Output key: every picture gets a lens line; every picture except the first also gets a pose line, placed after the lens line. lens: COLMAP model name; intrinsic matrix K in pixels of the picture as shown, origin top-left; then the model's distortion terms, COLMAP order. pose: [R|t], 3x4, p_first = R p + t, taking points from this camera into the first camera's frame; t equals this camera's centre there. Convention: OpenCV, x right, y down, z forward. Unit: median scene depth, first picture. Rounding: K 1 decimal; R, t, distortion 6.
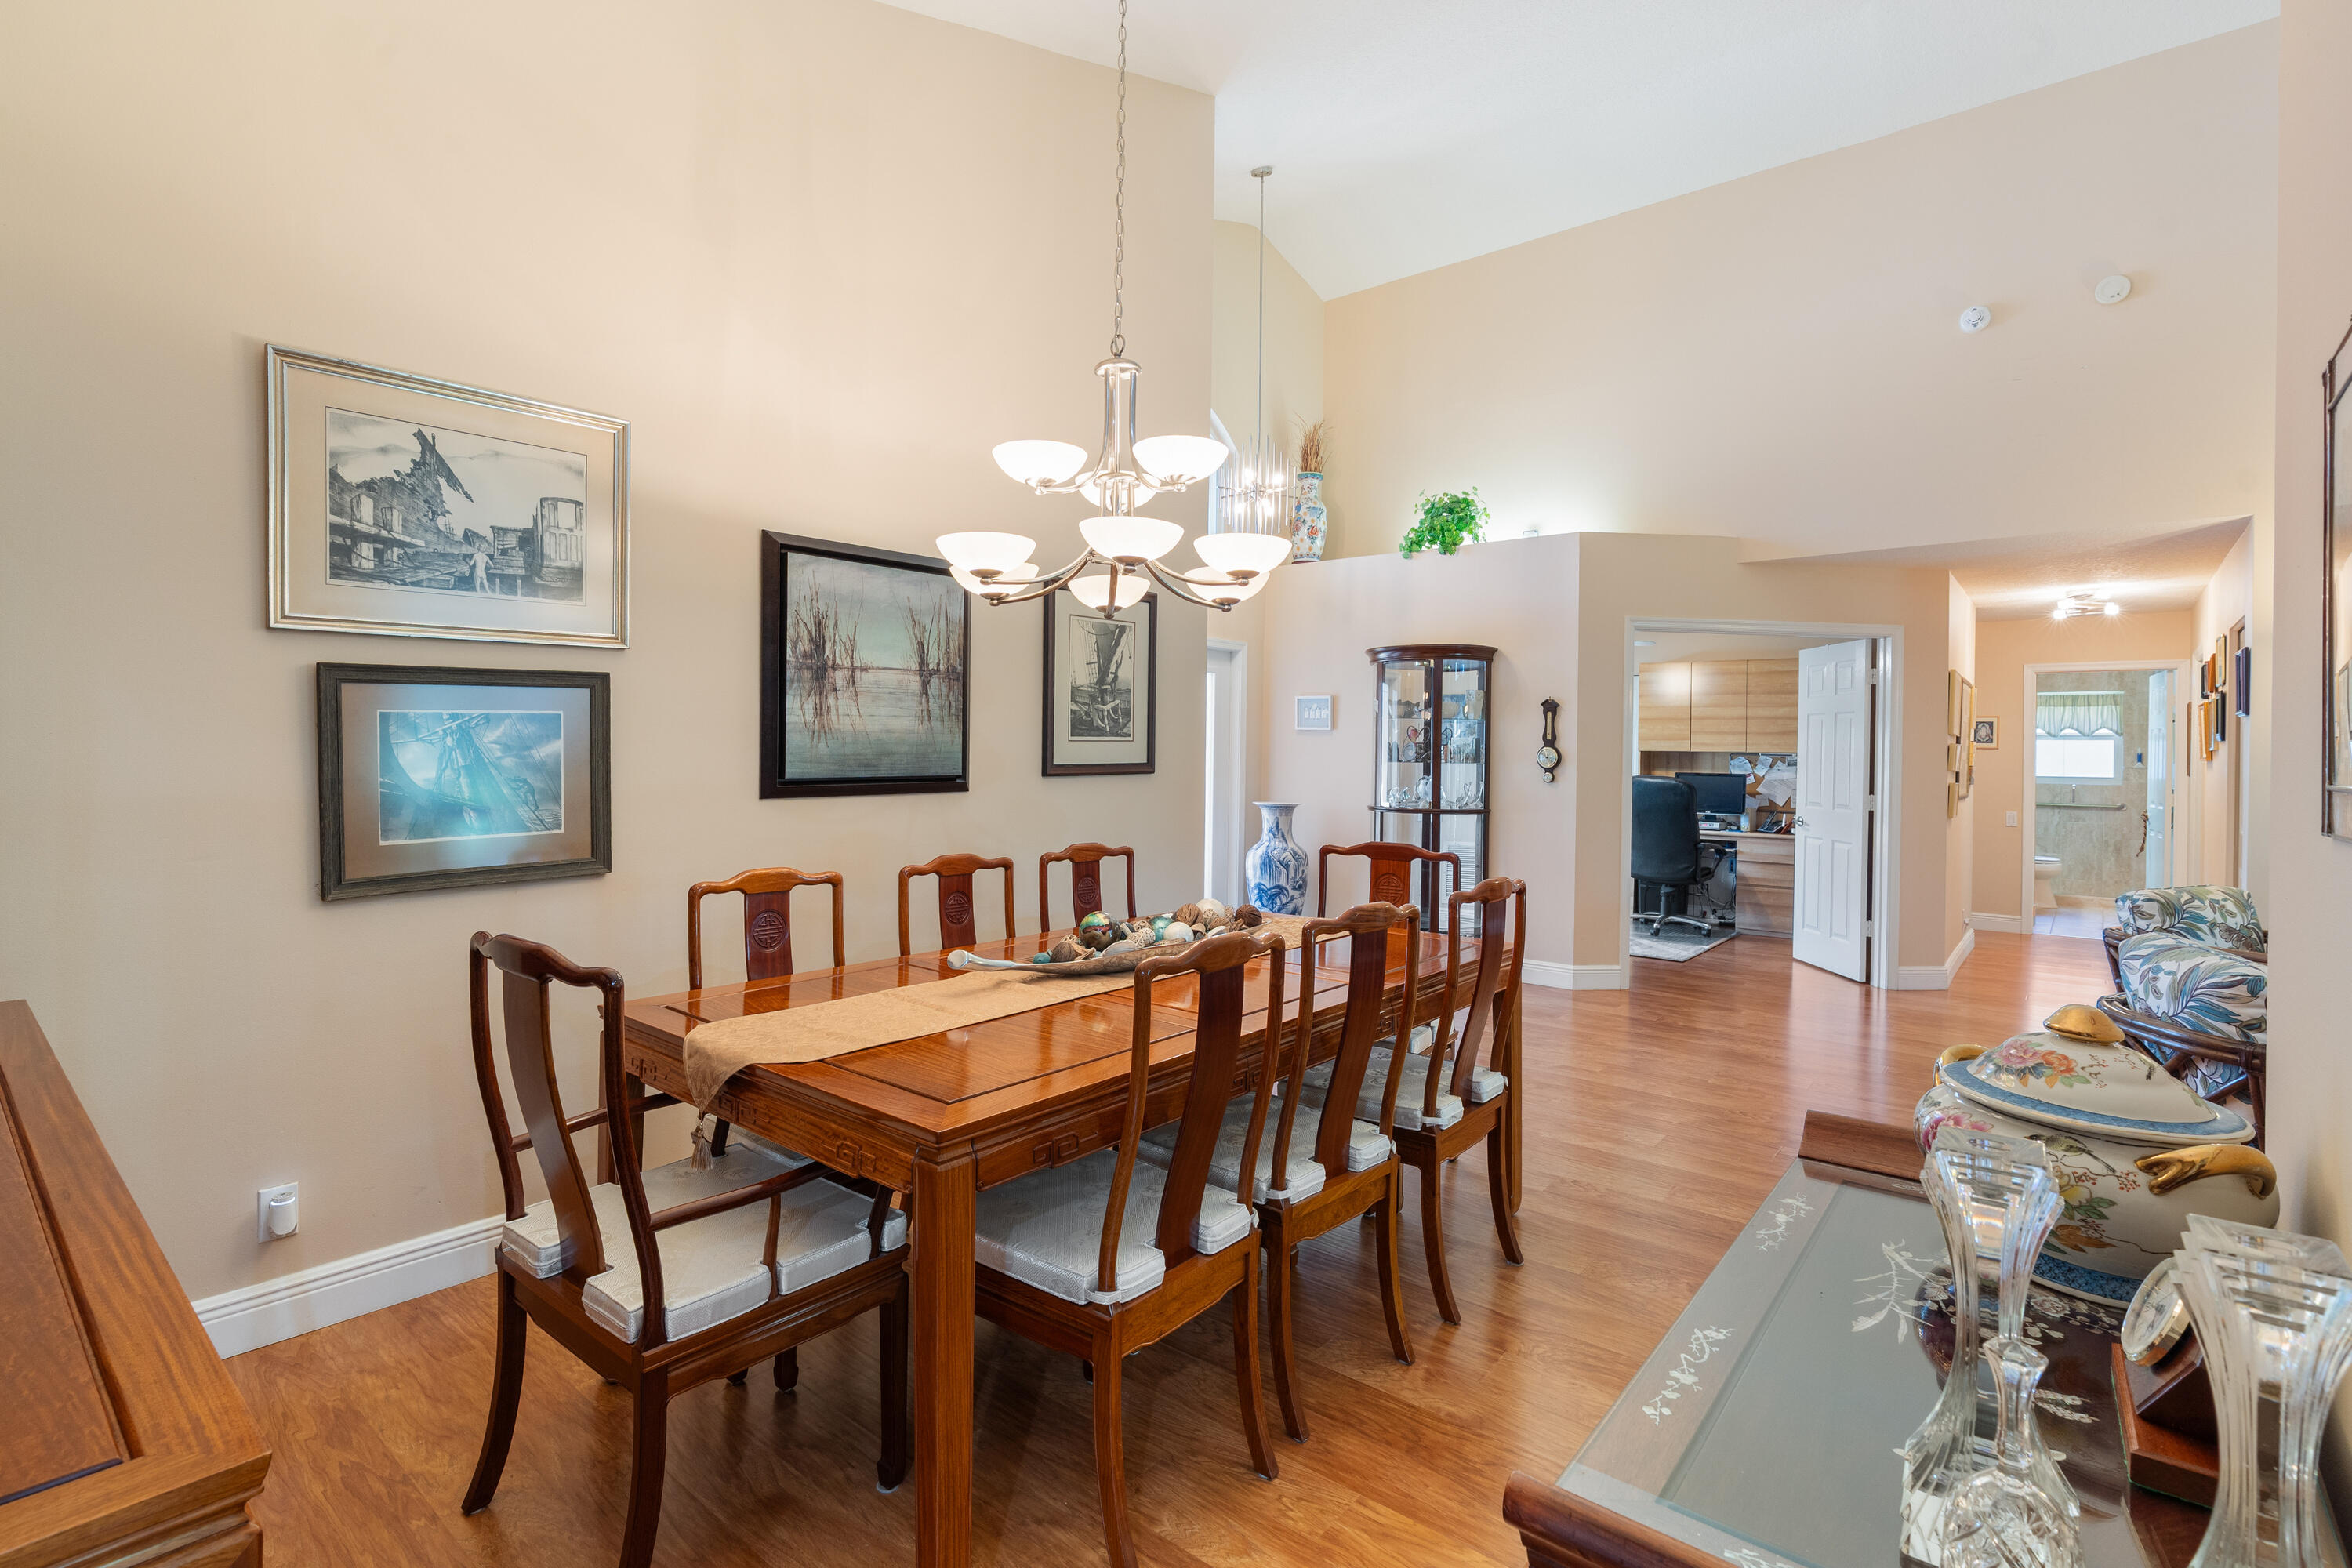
lens RADIAL K [[1066.9, 0, 1178.8], [0, 1066.9, 768.2], [0, 0, 1]] dist [-0.008554, 0.002398]
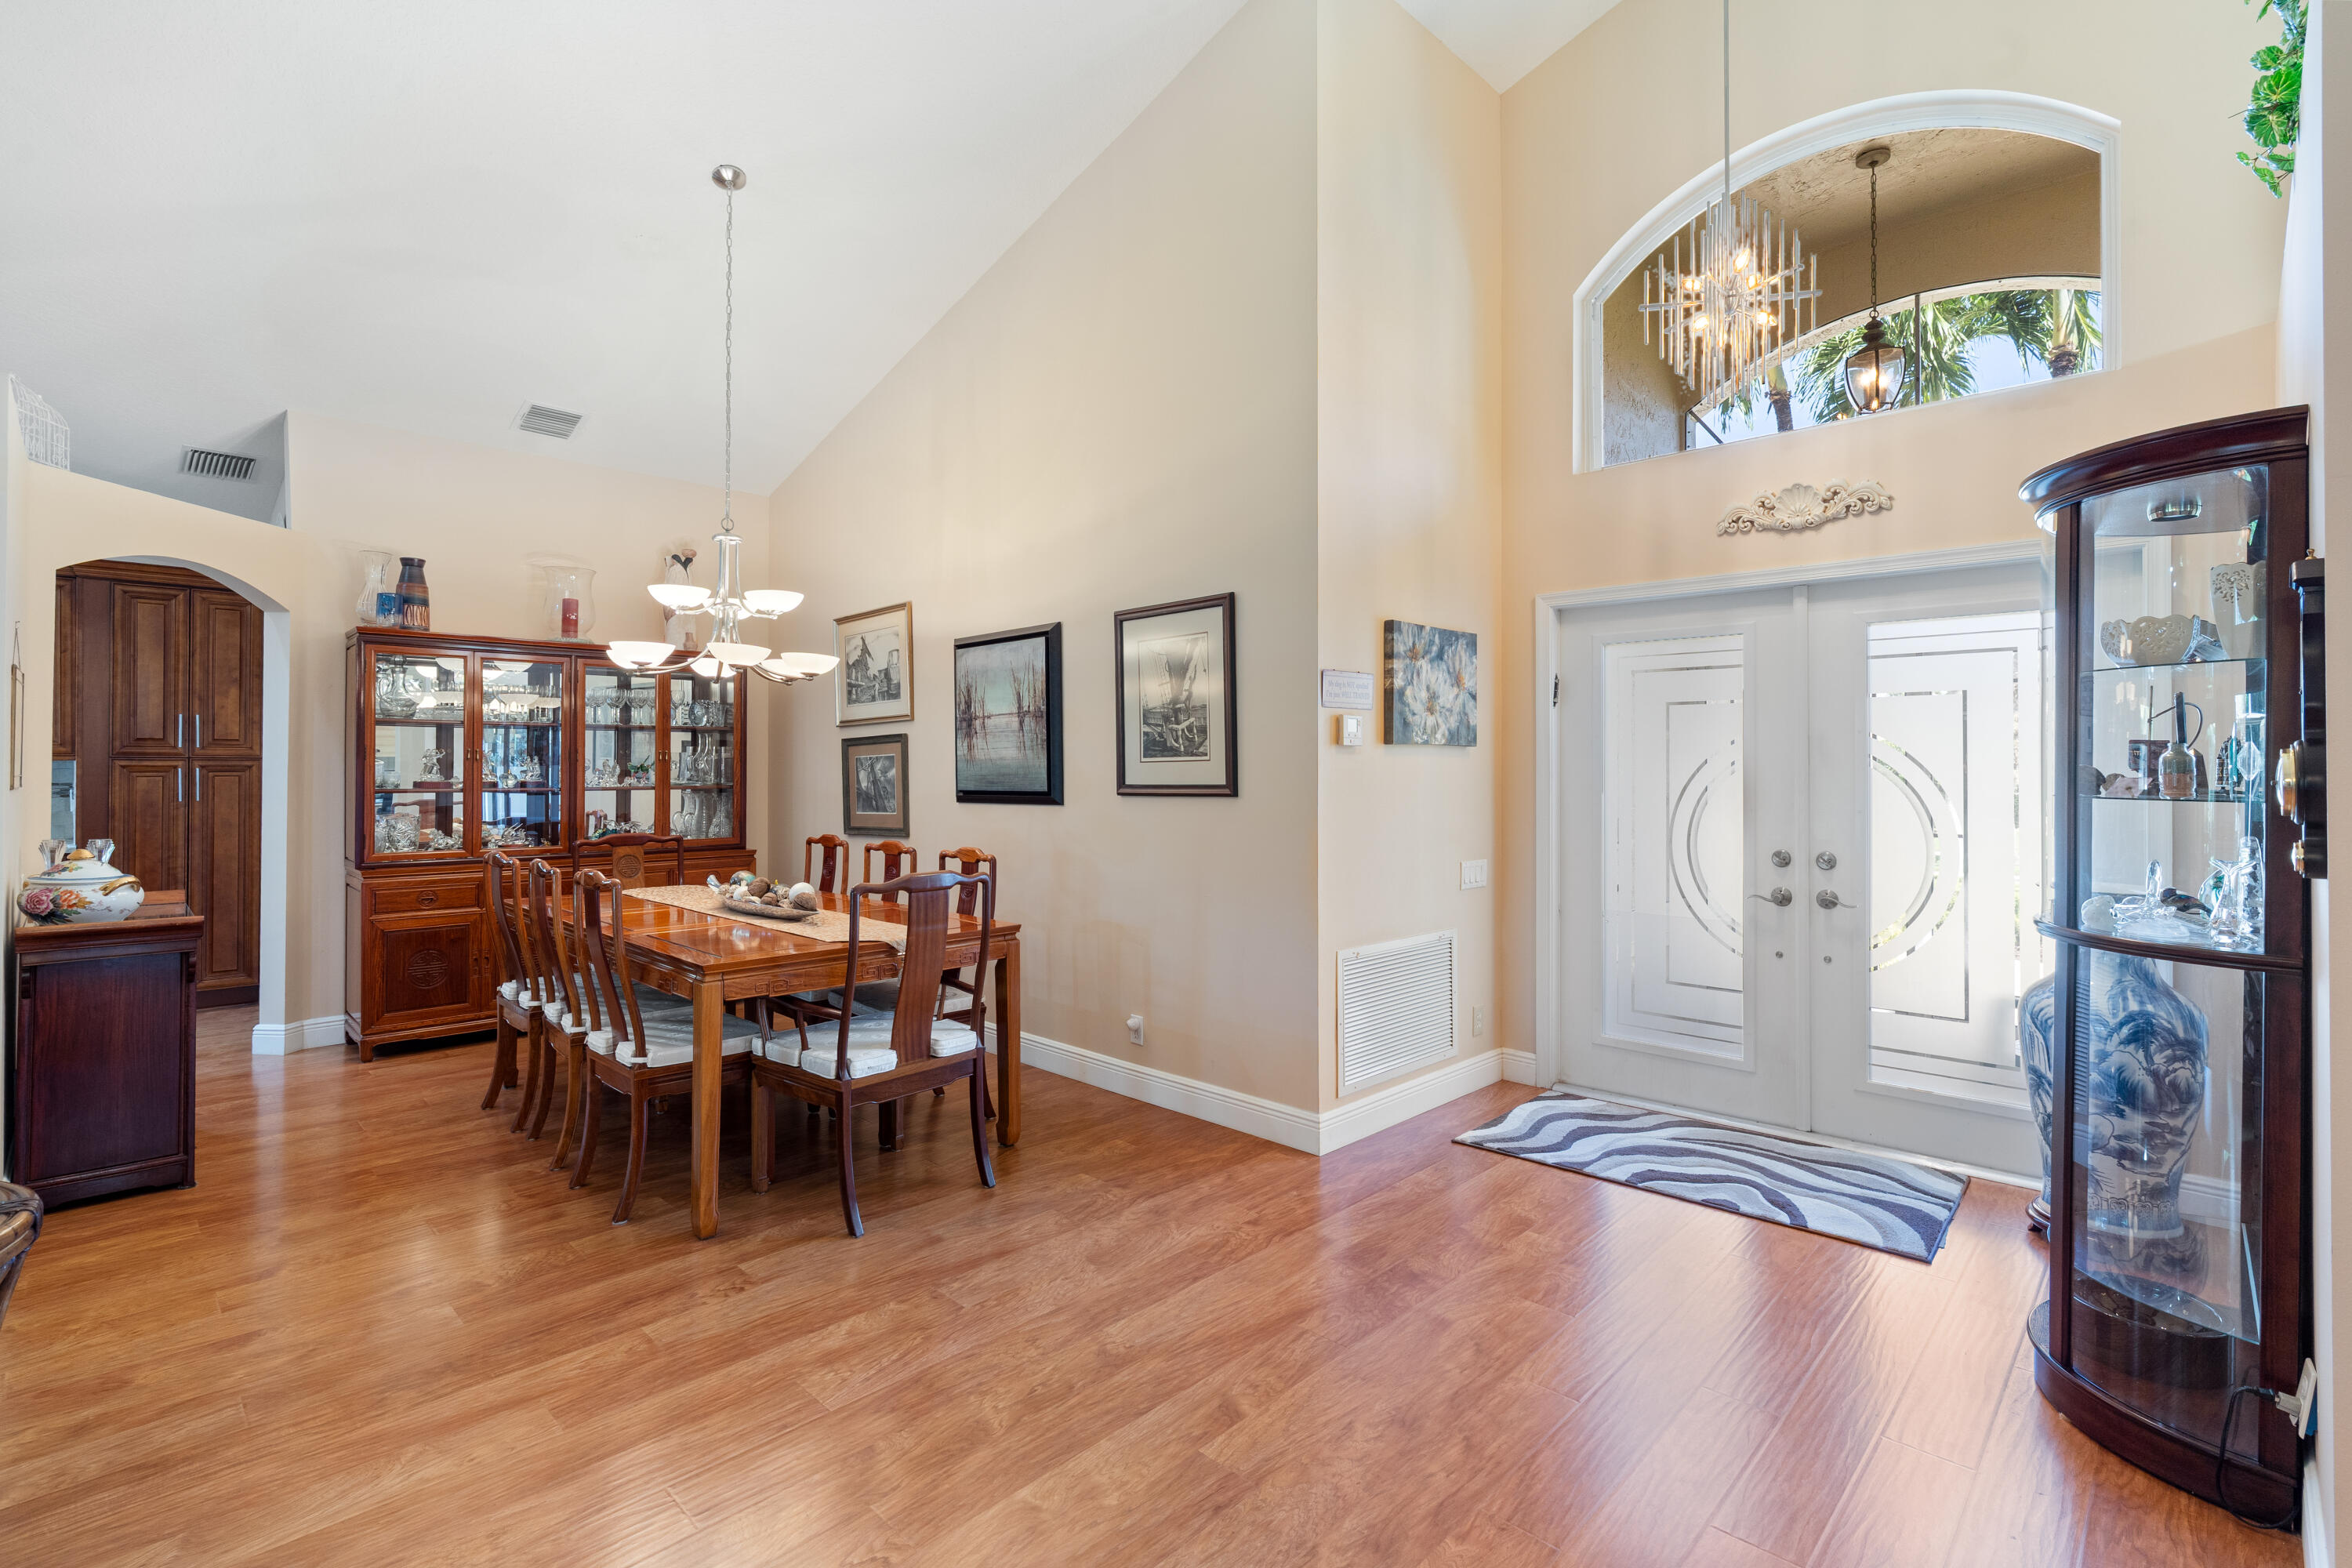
lens RADIAL K [[1066.9, 0, 1181.7], [0, 1066.9, 774.0], [0, 0, 1]] dist [-0.008554, 0.002398]
pose [[-0.061802, -0.009731, -0.998041, 1.170552], [-0.018736, 0.999788, -0.008588, -0.007415], [0.997913, 0.018168, -0.061971, 1.382109]]
